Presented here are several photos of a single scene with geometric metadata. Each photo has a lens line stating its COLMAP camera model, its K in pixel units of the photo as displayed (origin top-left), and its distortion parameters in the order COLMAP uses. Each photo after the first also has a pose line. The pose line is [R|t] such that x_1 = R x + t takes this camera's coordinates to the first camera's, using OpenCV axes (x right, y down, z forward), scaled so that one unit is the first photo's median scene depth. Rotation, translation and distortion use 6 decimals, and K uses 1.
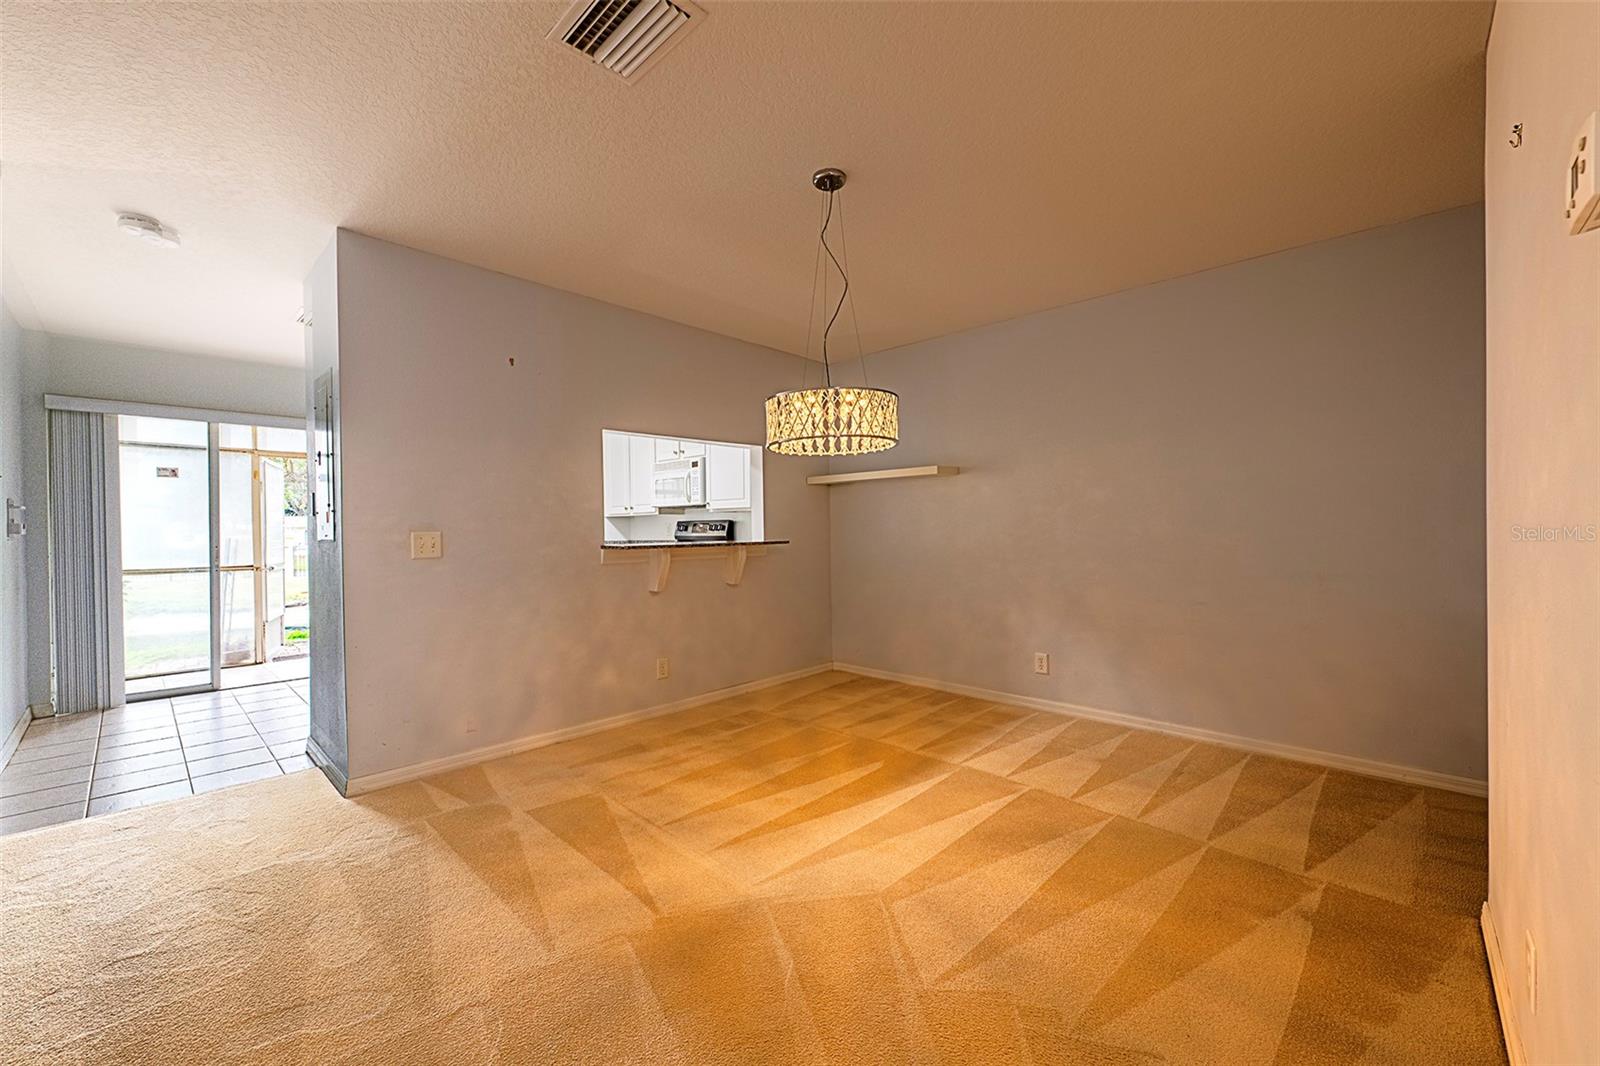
lens RADIAL K [[647.7, 0, 796.3], [0, 647.7, 533.0], [0, 0, 1]] dist [-0.002258, -0.000983]
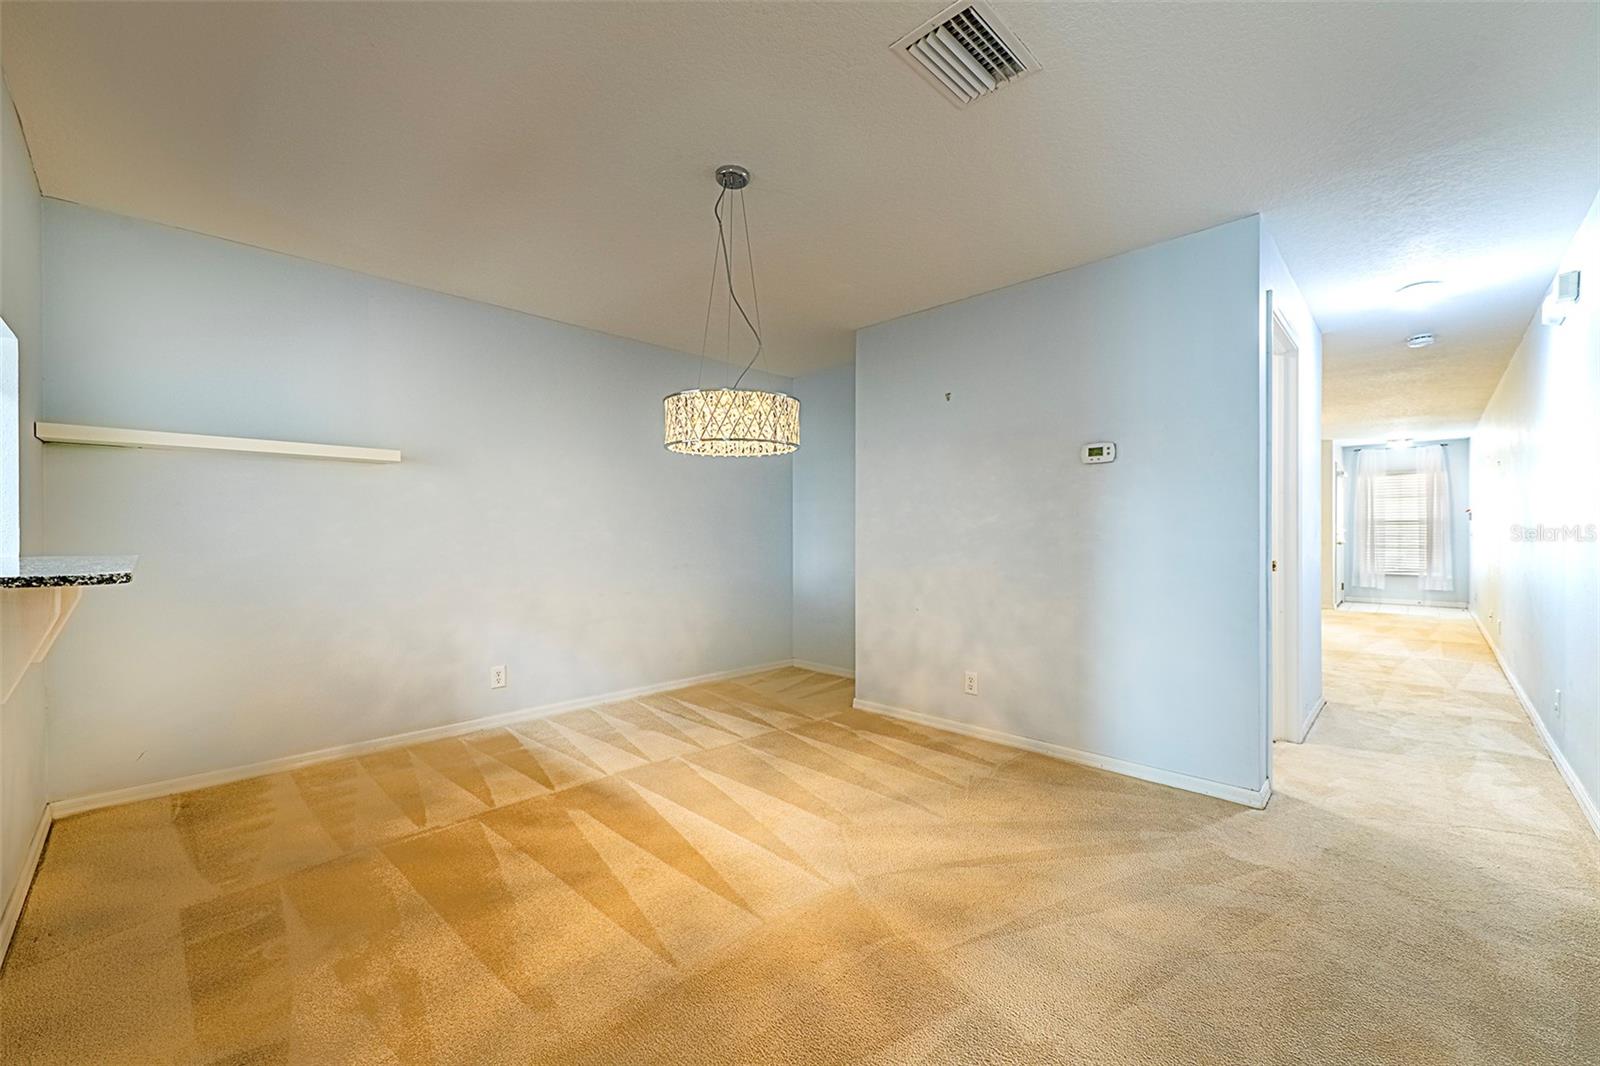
lens RADIAL K [[647.7, 0, 801.6], [0, 647.7, 529.5], [0, 0, 1]] dist [-0.002258, -0.000983]
pose [[-0.017034, 0.016576, 0.999717, -0.764789], [0.007218, 0.999839, -0.016455, 0.006162], [-0.999829, 0.006935, -0.017151, 0.754976]]
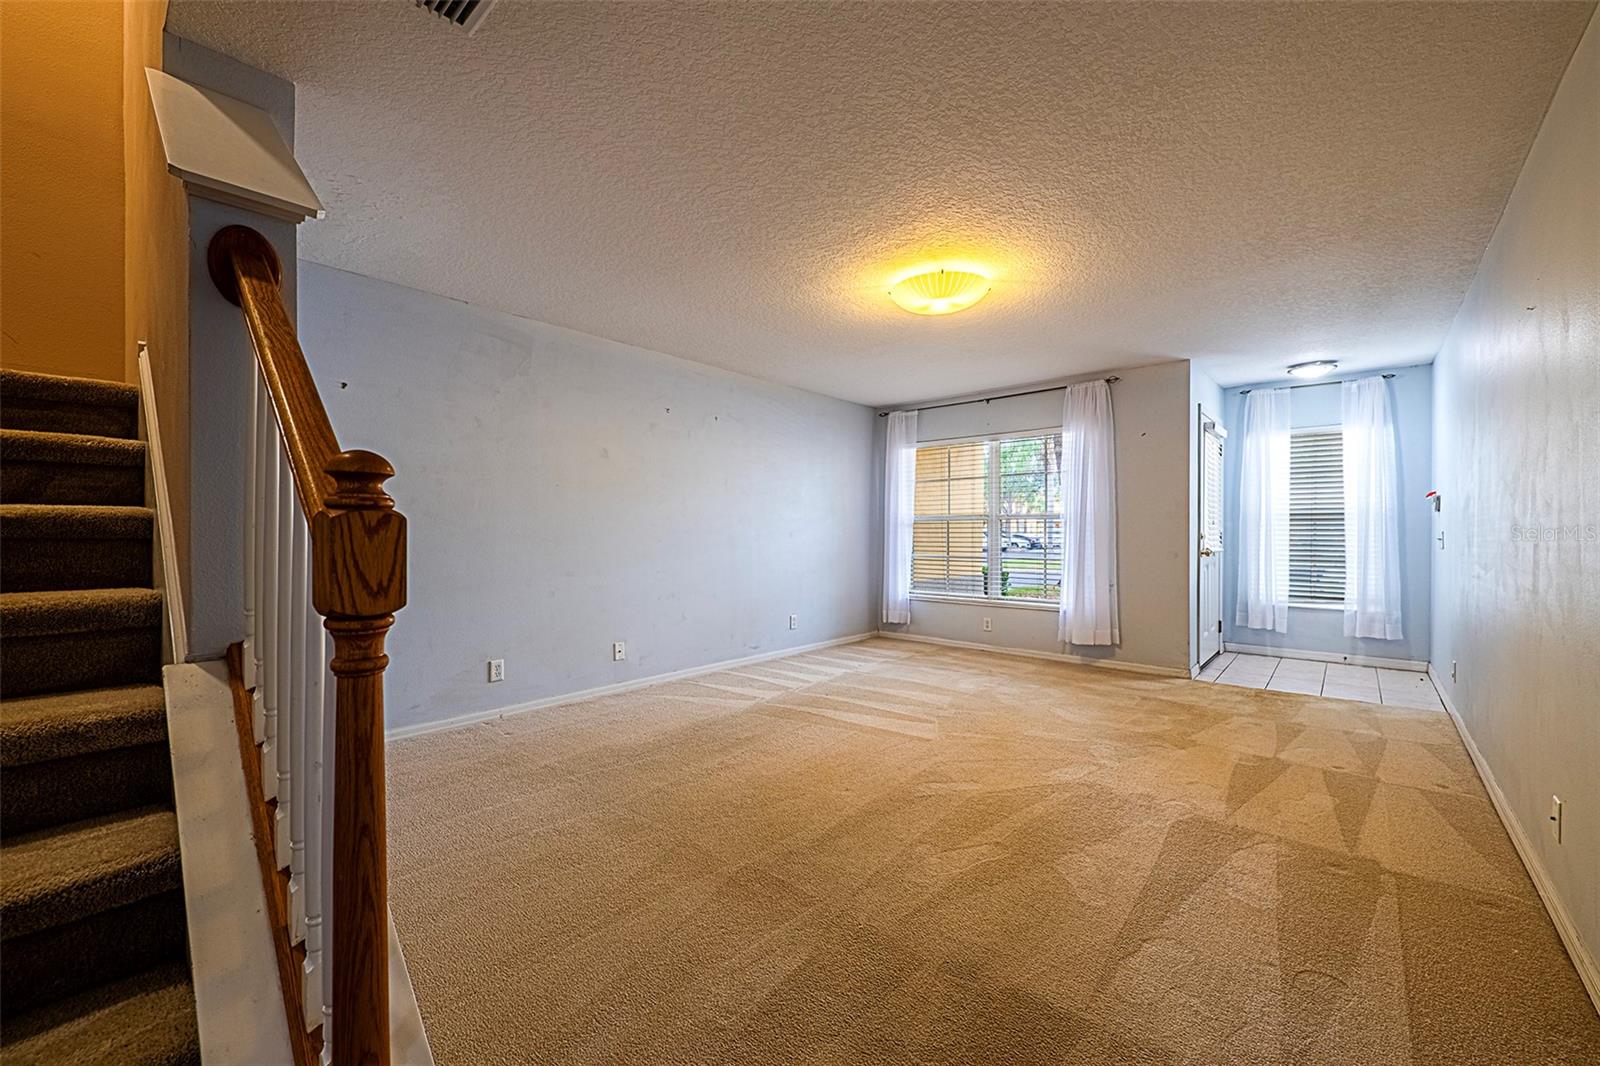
lens RADIAL K [[647.7, 0, 802.6], [0, 647.7, 532.8], [0, 0, 1]] dist [-0.002258, -0.000983]
pose [[-0.080427, 0.010905, 0.996701, -0.354872], [0.006946, 0.999922, -0.010379, 0.002900], [-0.996736, 0.006088, -0.080496, 0.348488]]
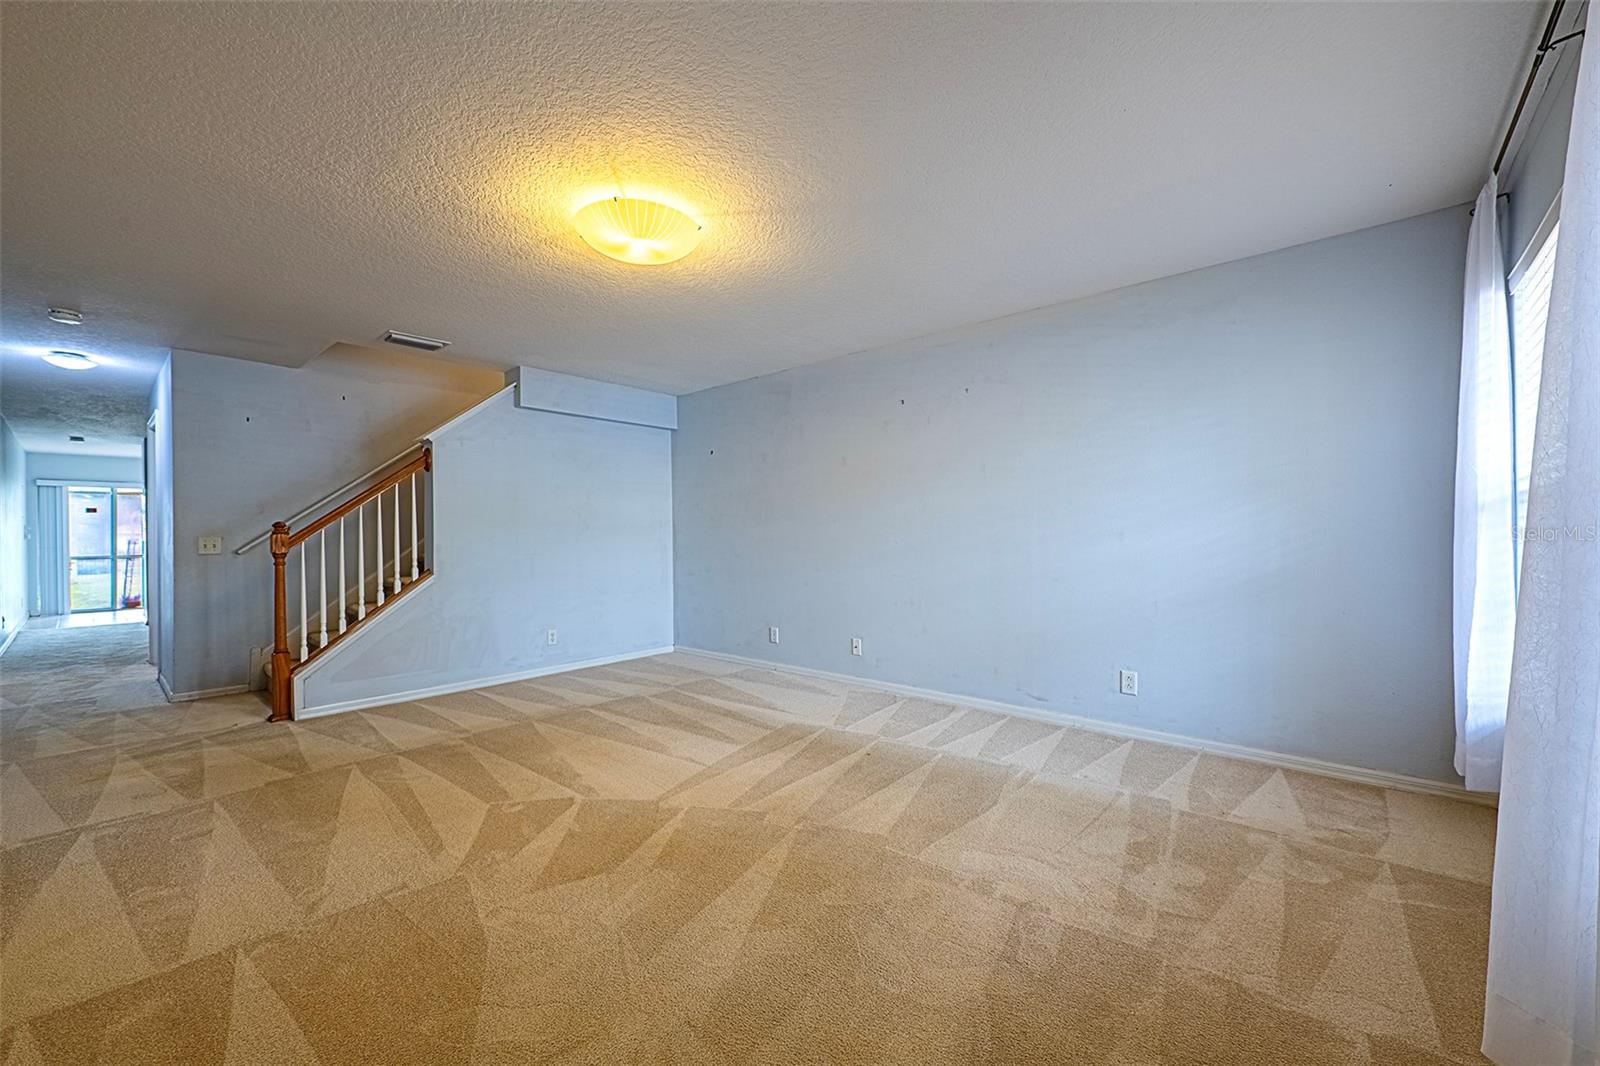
lens RADIAL K [[647.7, 0, 809.1], [0, 647.7, 531.0], [0, 0, 1]] dist [-0.002258, -0.000983]
pose [[0.996370, 0.010991, 0.084411, 0.006121], [-0.010238, 0.999904, -0.009356, -0.000059], [-0.084506, 0.008458, 0.996387, -0.006676]]
